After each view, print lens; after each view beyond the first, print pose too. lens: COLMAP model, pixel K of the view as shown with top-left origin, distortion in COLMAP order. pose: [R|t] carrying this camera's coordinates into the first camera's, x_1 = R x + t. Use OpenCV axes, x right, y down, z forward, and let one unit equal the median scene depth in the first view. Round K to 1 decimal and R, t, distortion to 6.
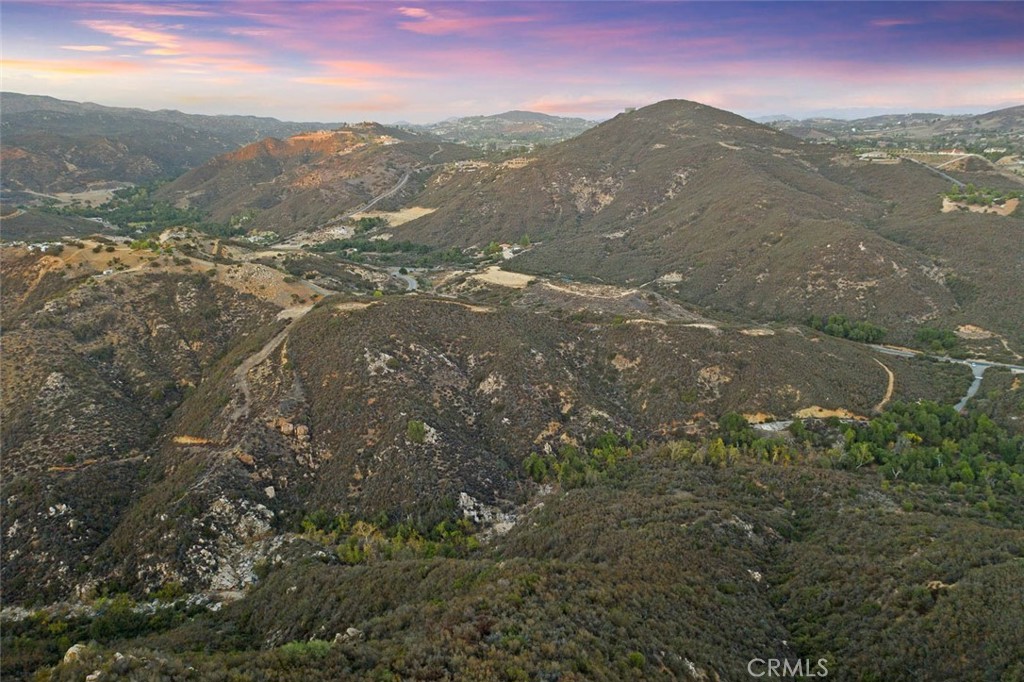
lens RADIAL K [[807.5, 0, 512.0], [0, 807.5, 341.0], [0, 0, 1]] dist [-0.020320, 0.007818]
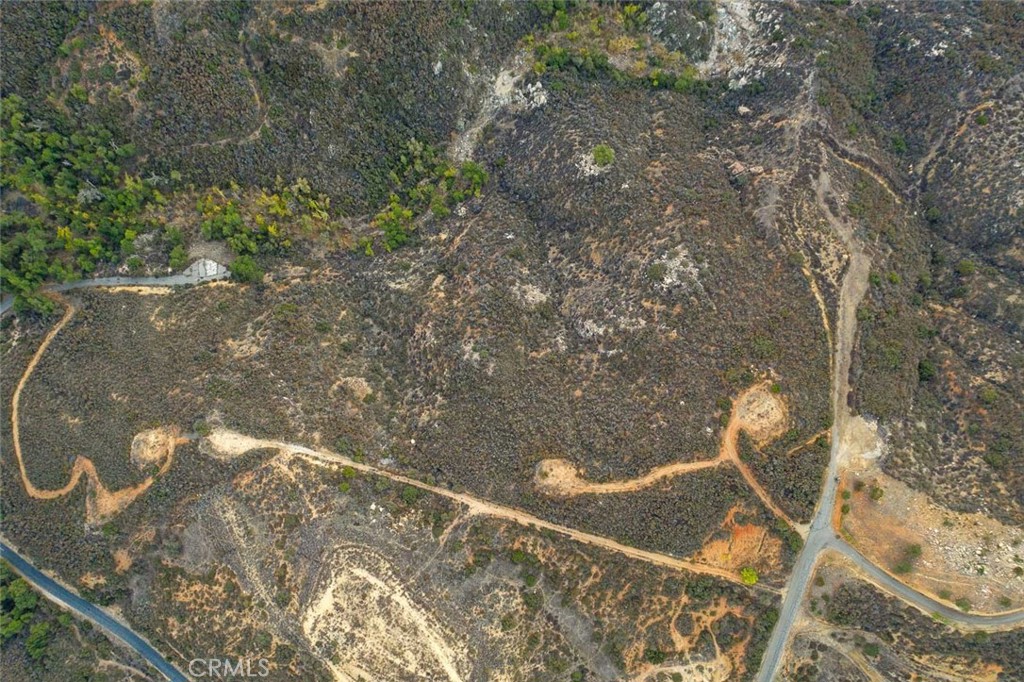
lens RADIAL K [[805.6, 0, 512.3], [0, 805.6, 331.0], [0, 0, 1]] dist [-0.027041, 0.011185]
pose [[-0.996588, 0.059000, 0.057718, -0.049098], [0.040339, -0.261918, 0.964247, -0.681019], [0.072008, 0.963285, 0.258645, 0.806111]]
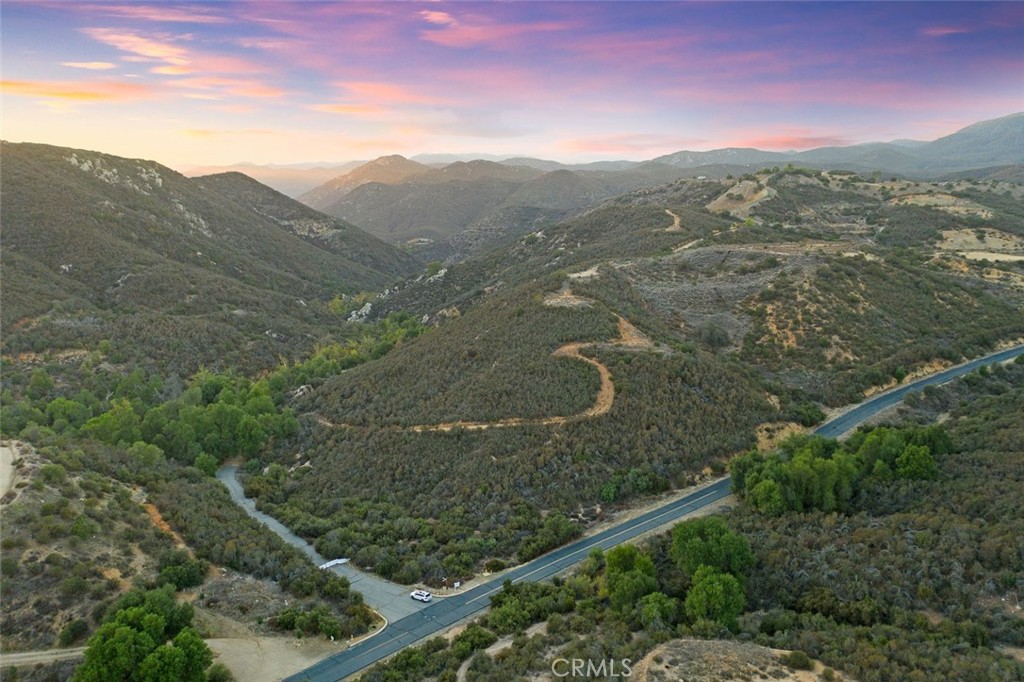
lens RADIAL K [[807.5, 0, 512.0], [0, 807.5, 341.0], [0, 0, 1]] dist [-0.020320, 0.007818]
pose [[-0.245257, 0.208472, -0.946778, 0.858572], [-0.269174, 0.923563, 0.273088, -0.124927], [0.931340, 0.321825, -0.170395, 1.142760]]
